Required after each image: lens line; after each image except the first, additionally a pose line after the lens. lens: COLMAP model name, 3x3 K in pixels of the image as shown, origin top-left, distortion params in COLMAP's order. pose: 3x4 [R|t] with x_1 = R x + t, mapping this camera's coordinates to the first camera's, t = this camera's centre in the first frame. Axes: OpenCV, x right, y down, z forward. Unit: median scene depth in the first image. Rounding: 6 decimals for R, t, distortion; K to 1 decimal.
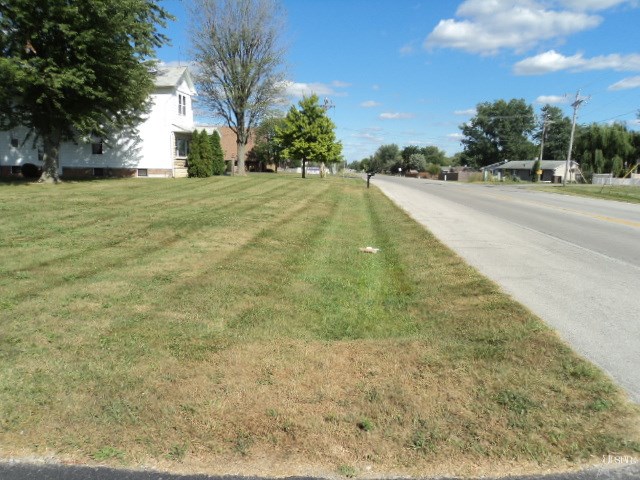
lens RADIAL K [[527.1, 0, 320.0], [0, 527.1, 240.0], [0, 0, 1]] dist [-0.007909, 0.002848]
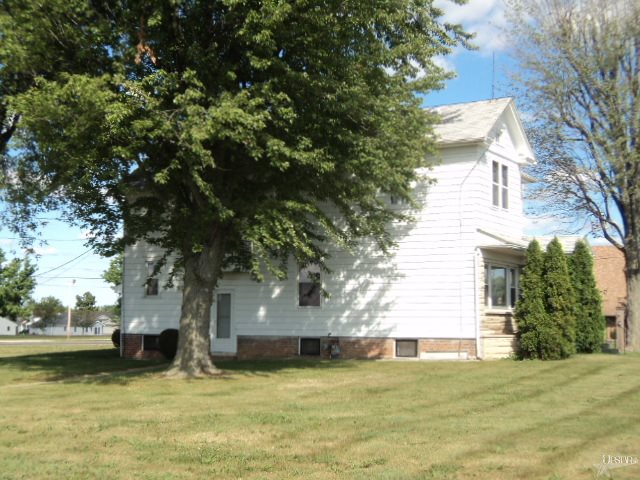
lens RADIAL K [[981.3, 0, 320.0], [0, 981.3, 240.0], [0, 0, 1]] dist [-0.037747, -0.112693]
pose [[0.914208, -0.050160, -0.402129, -0.084755], [-0.041859, 0.975314, -0.216821, -0.041095], [0.403078, 0.215052, 0.889540, 0.269222]]
